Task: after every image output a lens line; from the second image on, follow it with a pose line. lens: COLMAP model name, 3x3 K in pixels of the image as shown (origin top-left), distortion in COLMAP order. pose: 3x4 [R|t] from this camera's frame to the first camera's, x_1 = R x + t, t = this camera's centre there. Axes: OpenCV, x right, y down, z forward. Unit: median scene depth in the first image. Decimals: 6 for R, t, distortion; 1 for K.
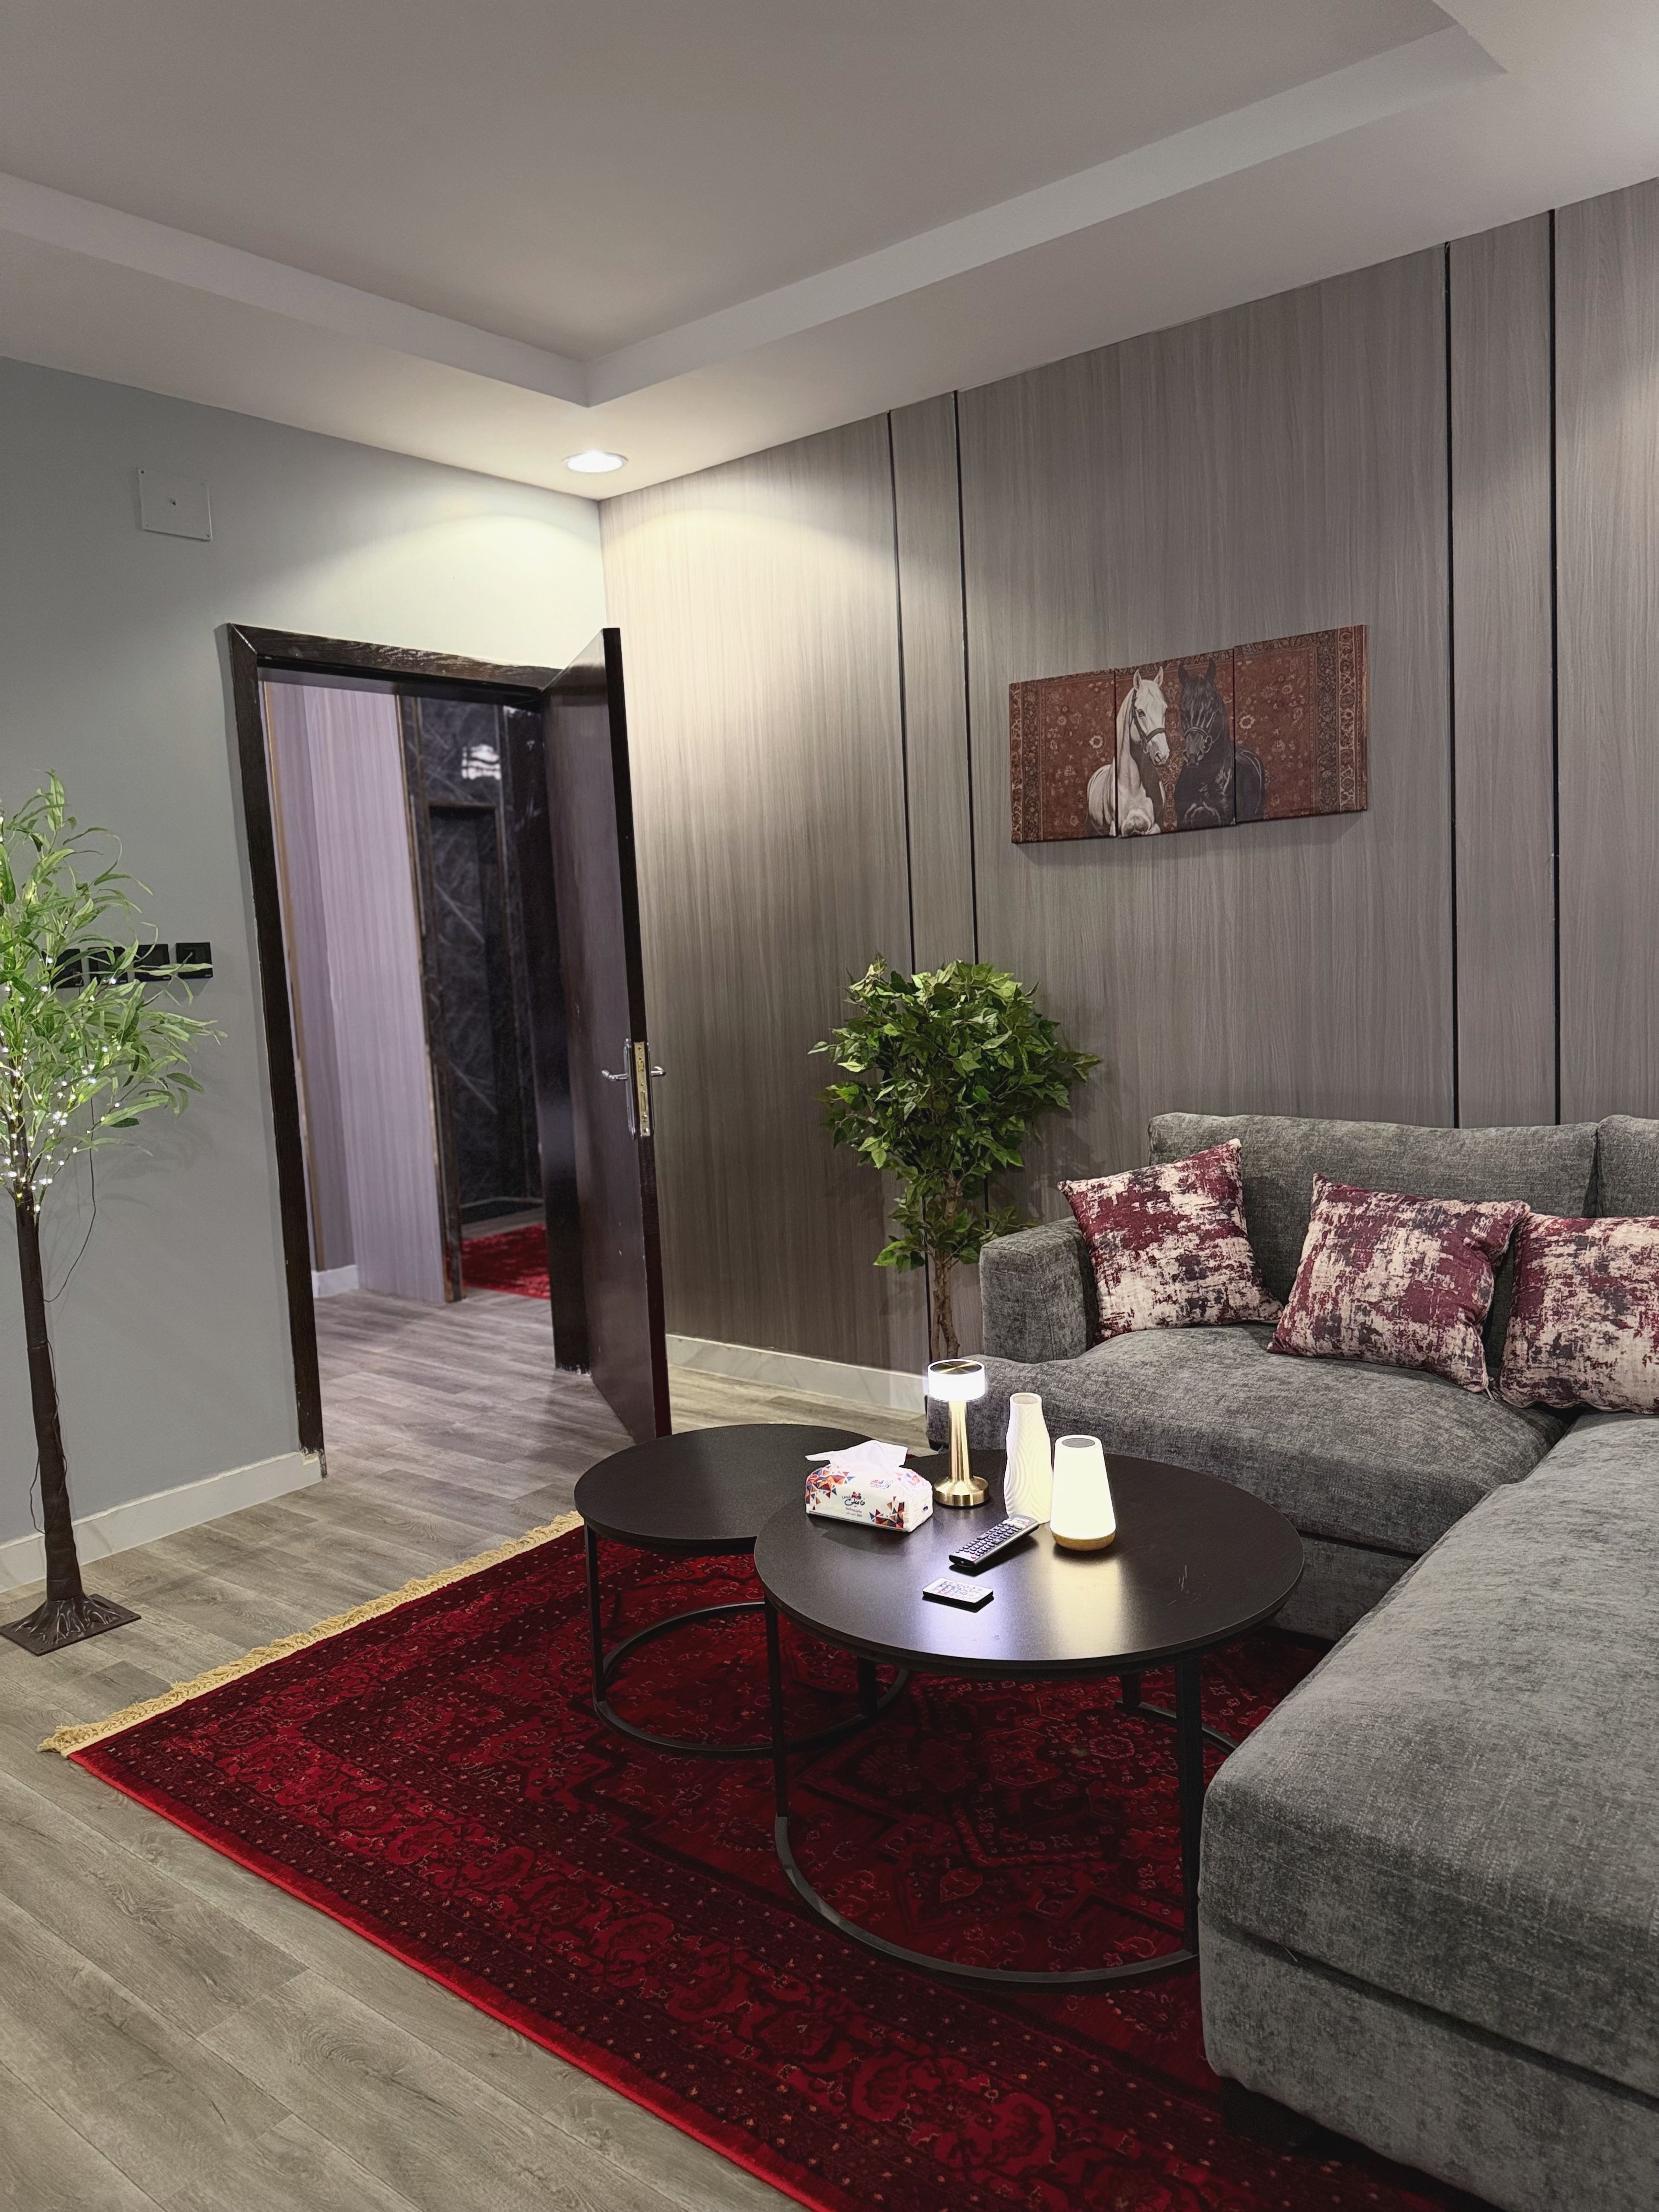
lens RADIAL K [[1566.9, 0, 828.3], [0, 1566.9, 1101.7], [0, 0, 1]] dist [0.069953, -0.086157]
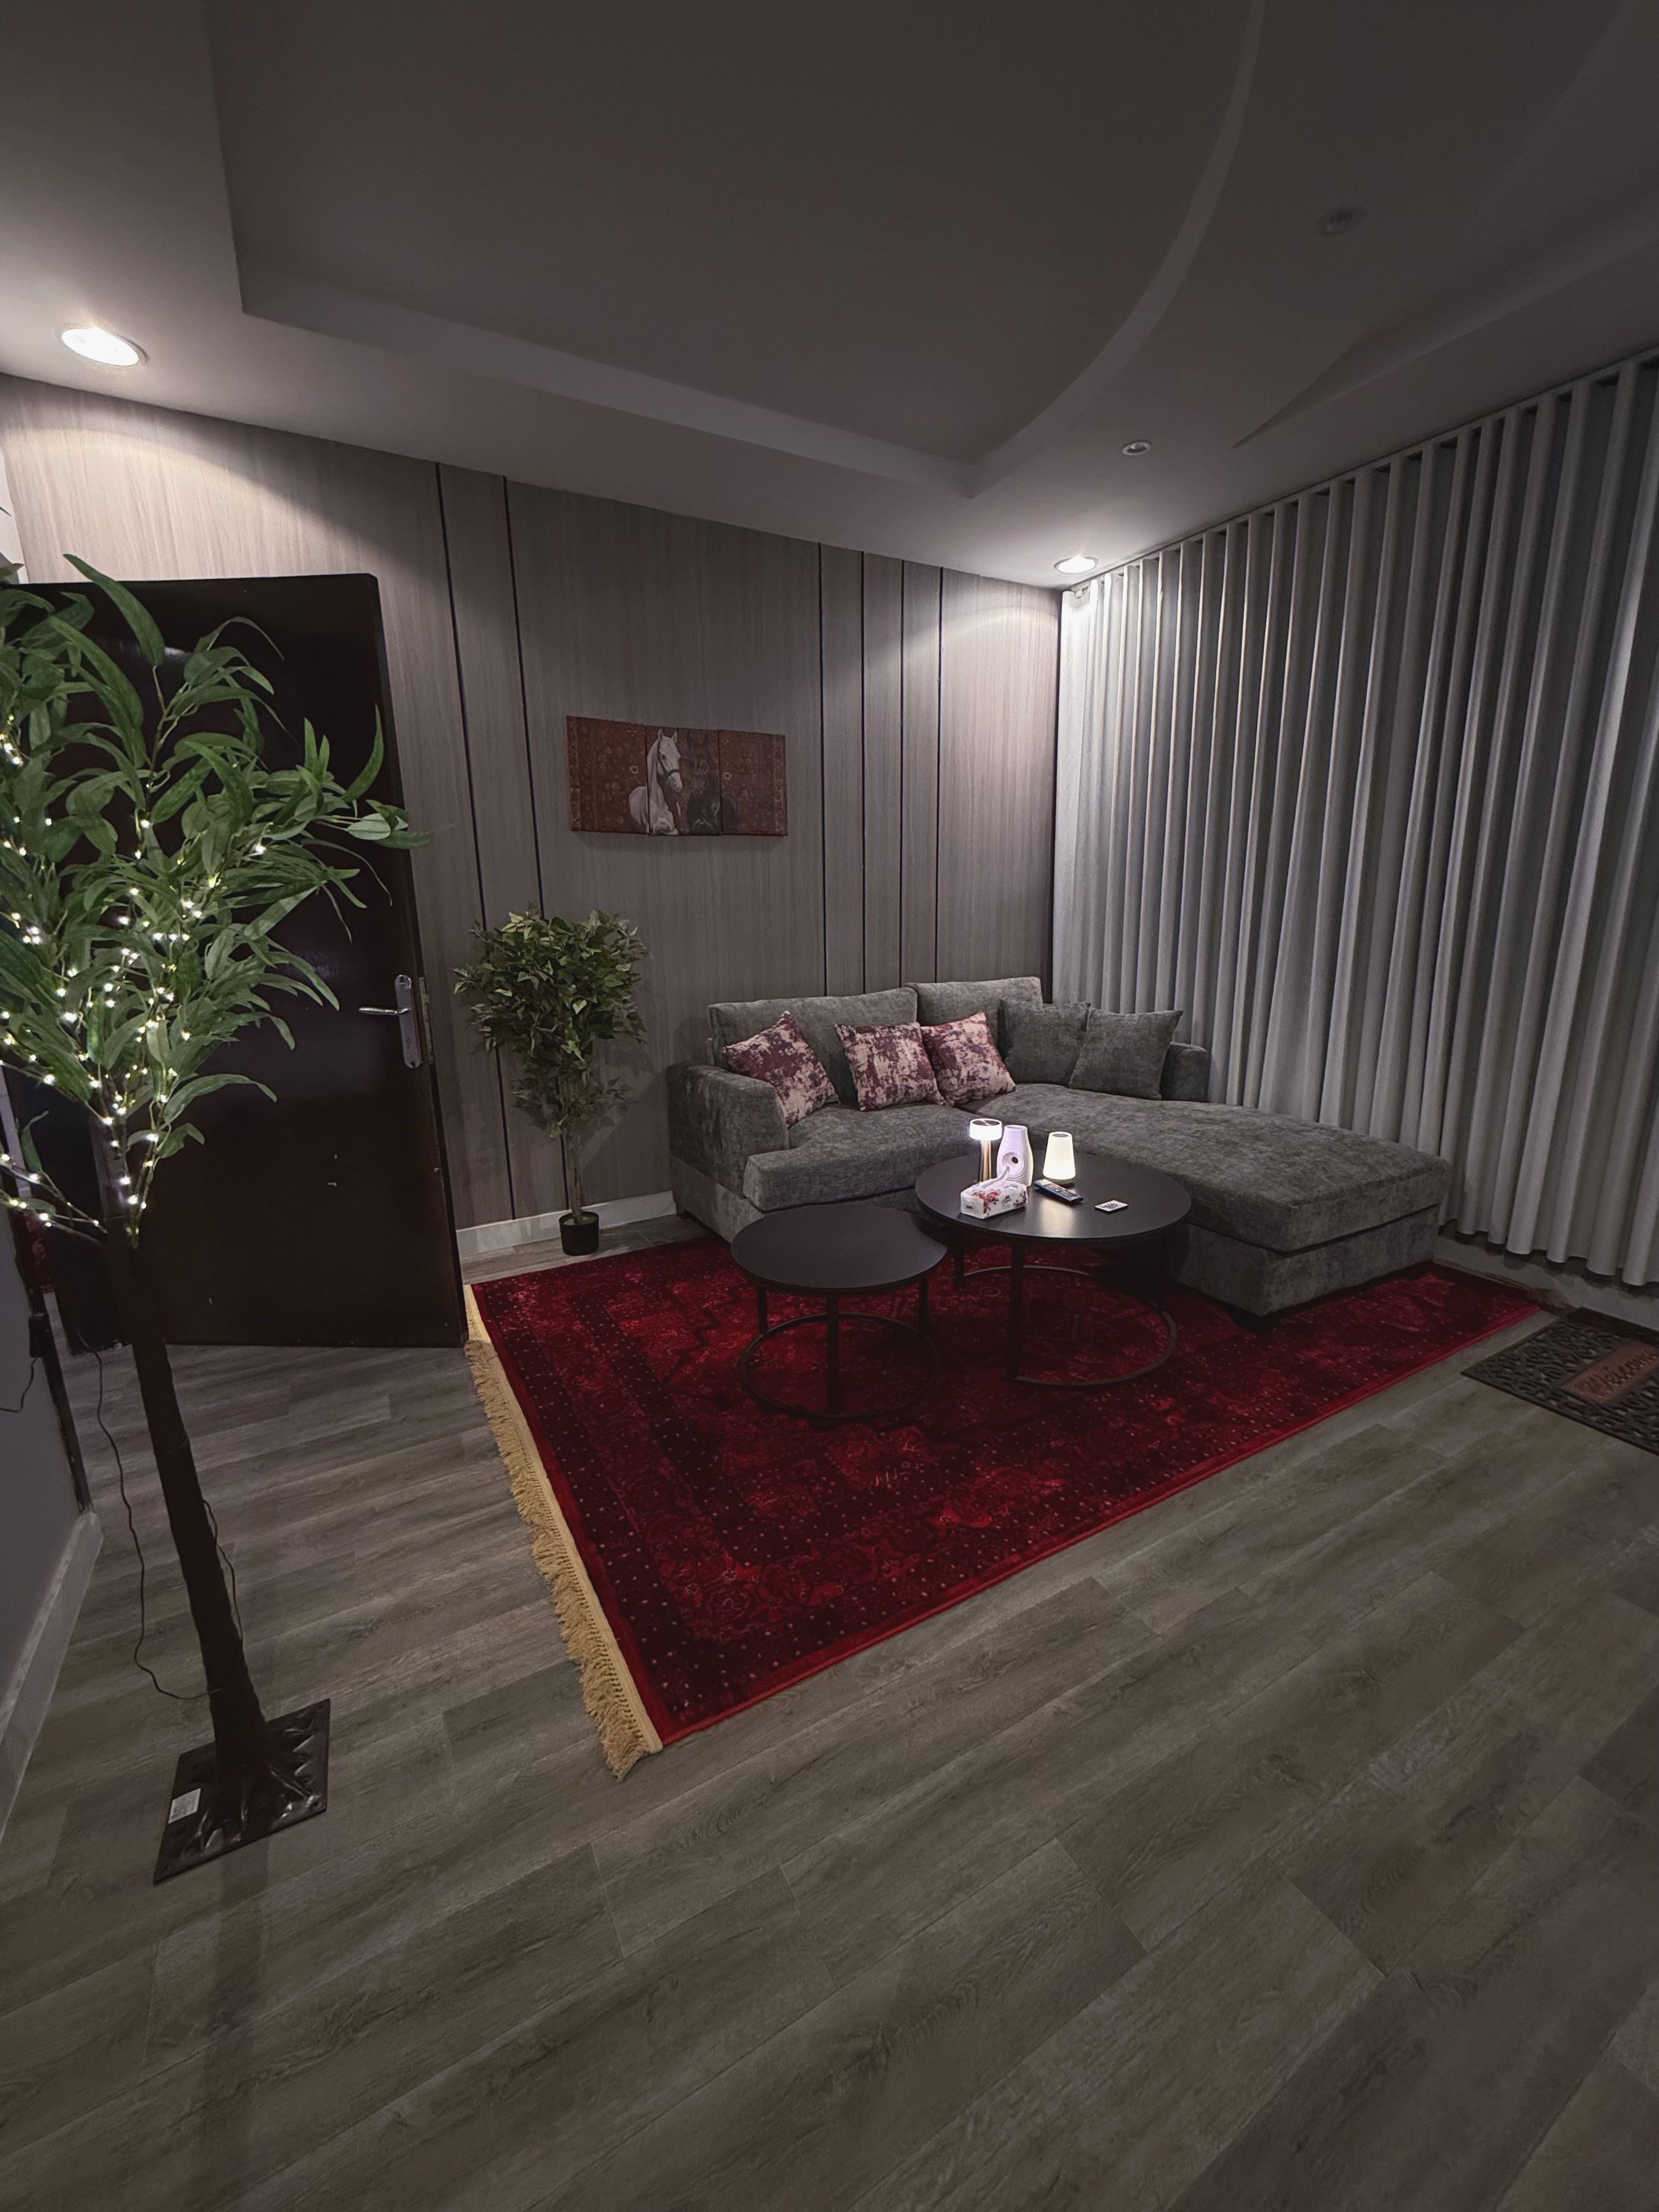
lens RADIAL K [[896.0, 0, 834.1], [0, 896.0, 1091.0], [0, 0, 1]] dist [0.004446, -0.000768]
pose [[0.358208, -0.158881, 0.920024, -0.696347], [0.092129, 0.986620, 0.134511, -0.019630], [-0.929085, 0.036578, 0.368052, 0.565921]]
